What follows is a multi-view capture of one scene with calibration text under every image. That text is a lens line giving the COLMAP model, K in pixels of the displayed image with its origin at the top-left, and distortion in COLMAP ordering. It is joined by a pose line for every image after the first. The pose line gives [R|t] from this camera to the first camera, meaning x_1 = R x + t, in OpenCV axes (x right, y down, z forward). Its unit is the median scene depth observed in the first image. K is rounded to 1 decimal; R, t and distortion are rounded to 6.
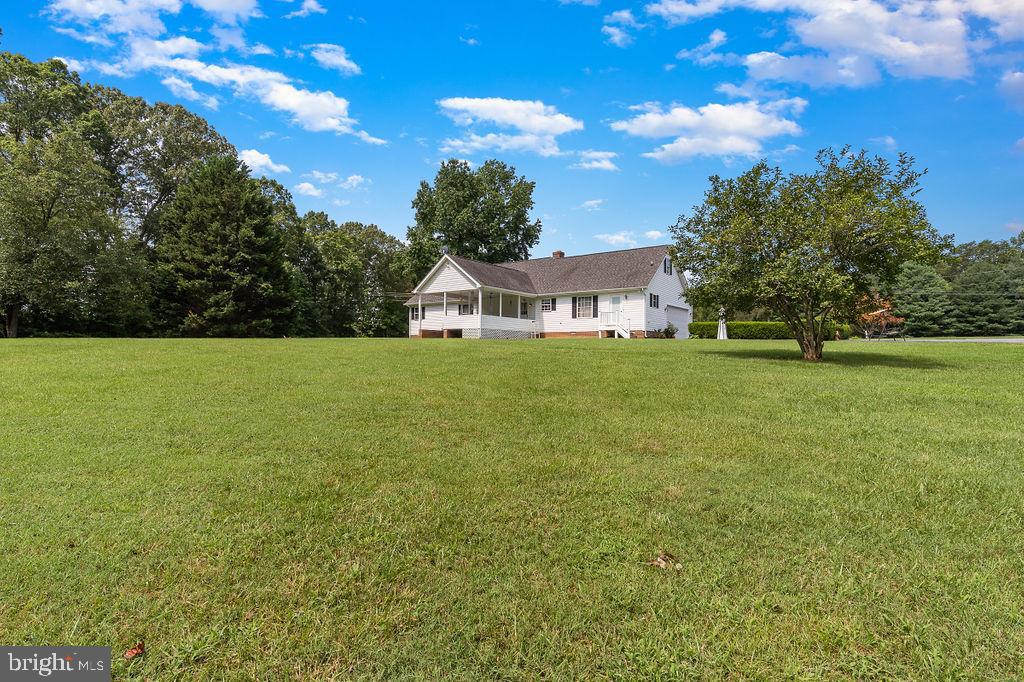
lens RADIAL K [[497.7, 0, 512.0], [0, 497.7, 341.0], [0, 0, 1]] dist [-0.026441, 0.000052]
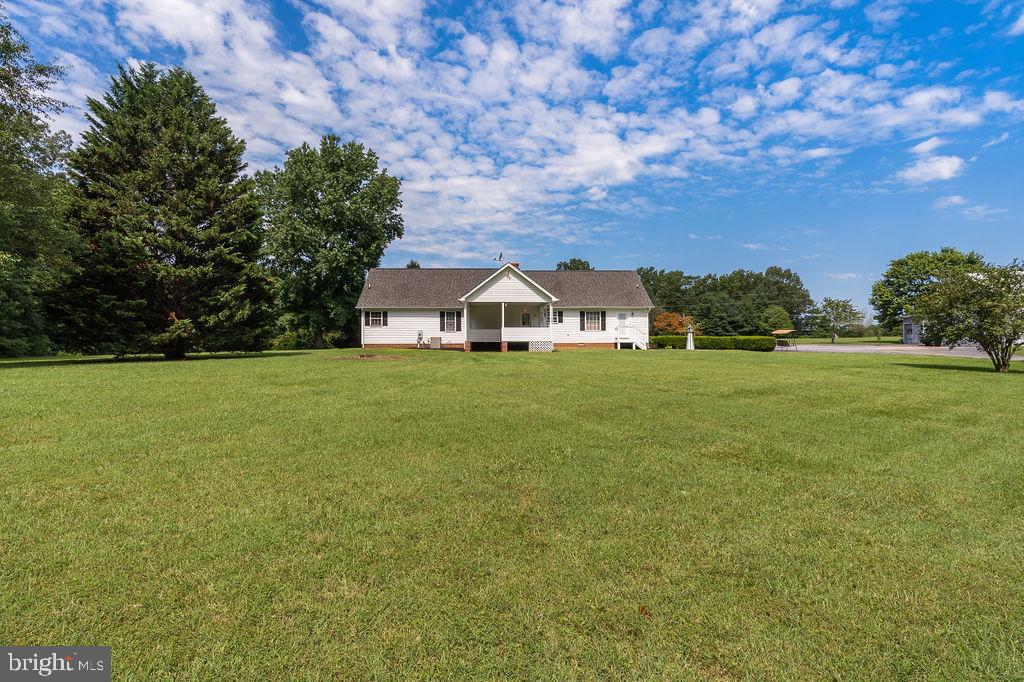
lens RADIAL K [[497.7, 0, 512.0], [0, 497.7, 341.0], [0, 0, 1]] dist [-0.026441, 0.000052]
pose [[0.786962, -0.002562, 0.616996, -0.703232], [-0.000908, 0.999985, 0.005311, -0.030035], [-0.617001, -0.004739, 0.786948, 0.240071]]
